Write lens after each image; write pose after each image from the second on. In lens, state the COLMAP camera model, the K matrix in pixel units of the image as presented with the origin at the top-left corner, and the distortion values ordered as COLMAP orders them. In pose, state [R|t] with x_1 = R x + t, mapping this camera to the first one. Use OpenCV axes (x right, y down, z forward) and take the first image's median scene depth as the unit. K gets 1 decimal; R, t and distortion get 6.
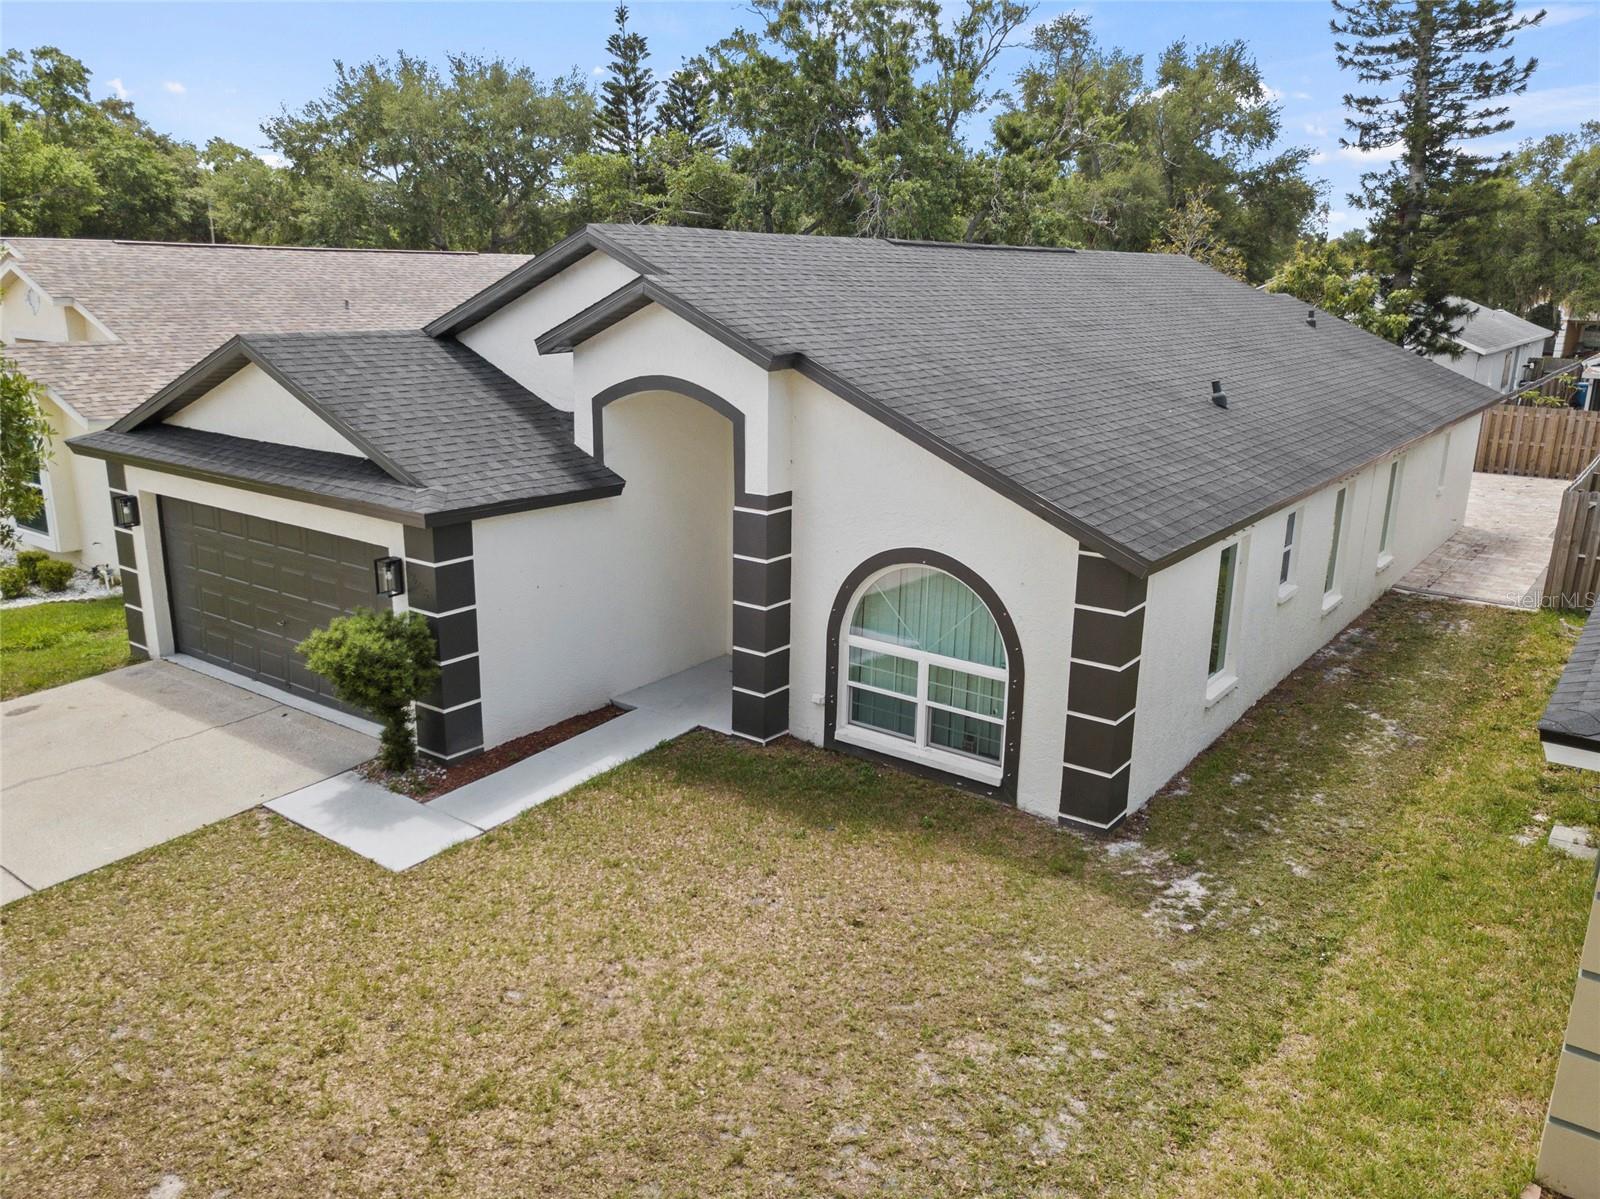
lens RADIAL K [[1218.6, 0, 800.0], [0, 1218.6, 599.5], [0, 0, 1]] dist [0.019453, -0.008293]
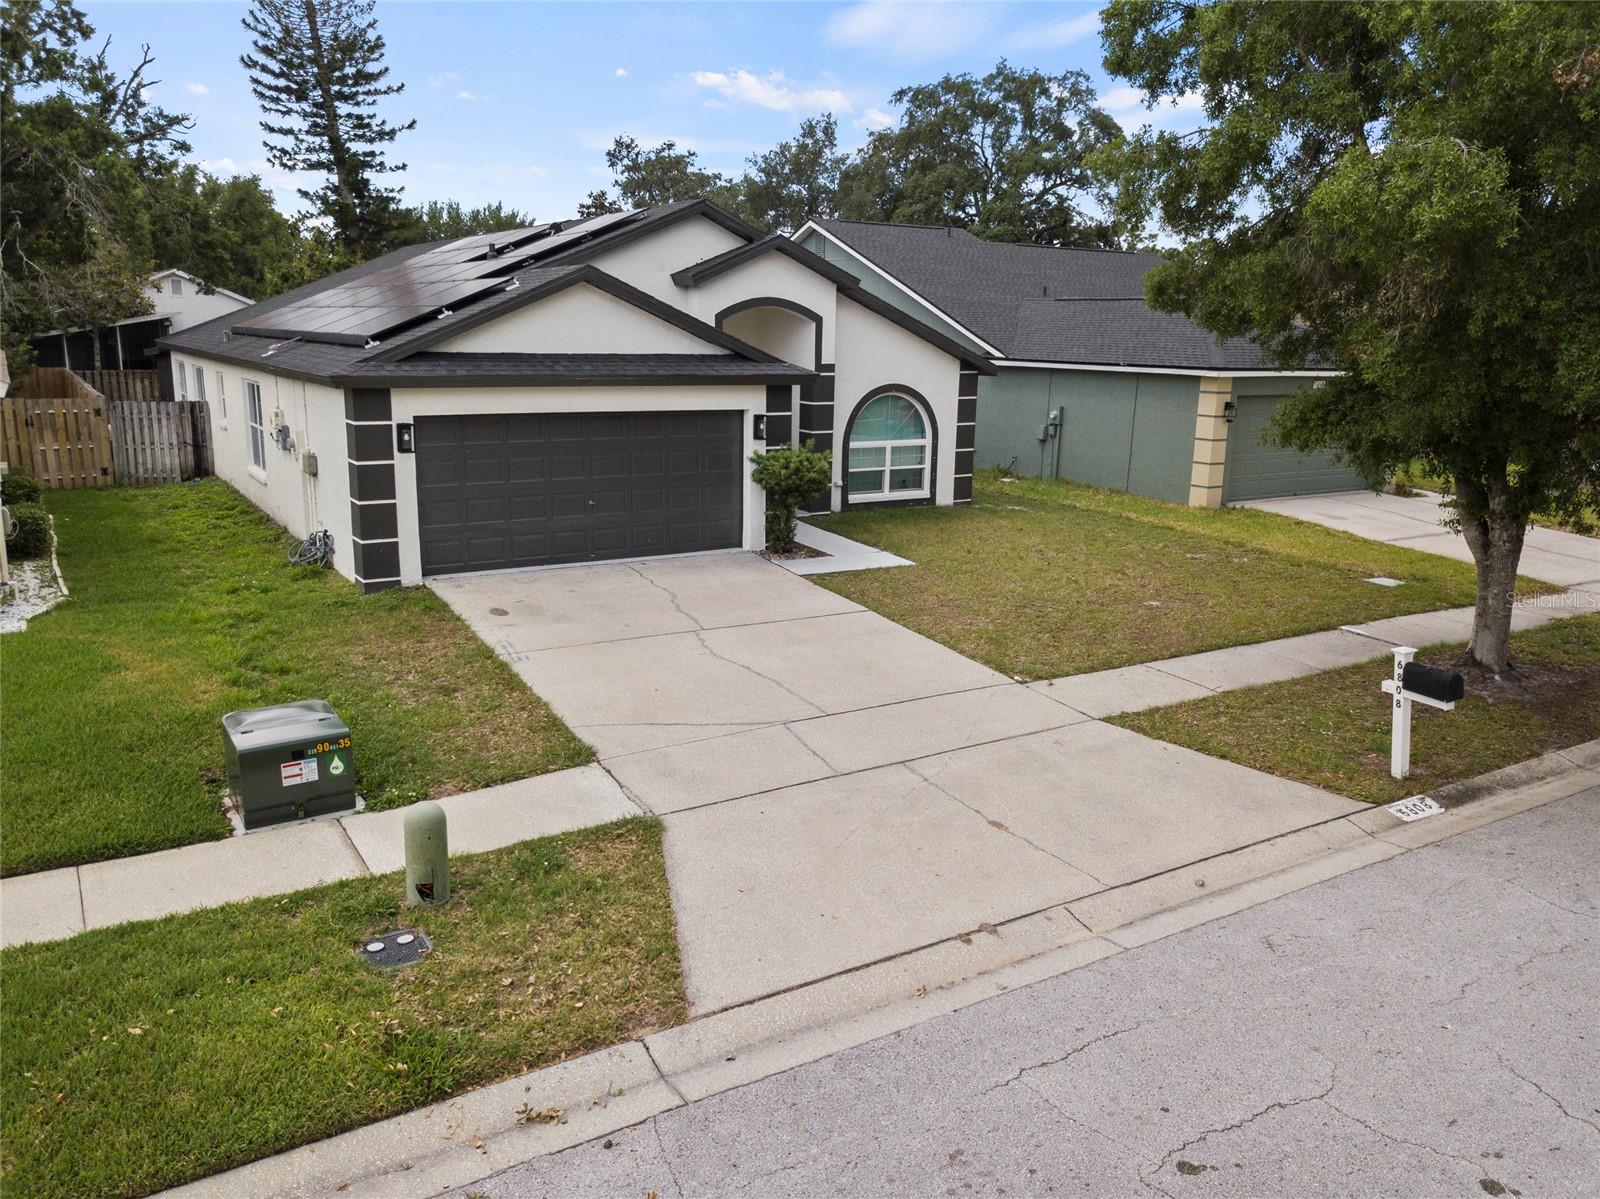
lens RADIAL K [[1218.6, 0, 800.0], [0, 1218.6, 599.5], [0, 0, 1]] dist [0.019453, -0.008293]
pose [[0.363347, -0.213356, 0.906895, -1.713245], [0.232867, 0.963325, 0.133333, -0.003692], [-0.902082, 0.162739, 0.399705, 0.397371]]
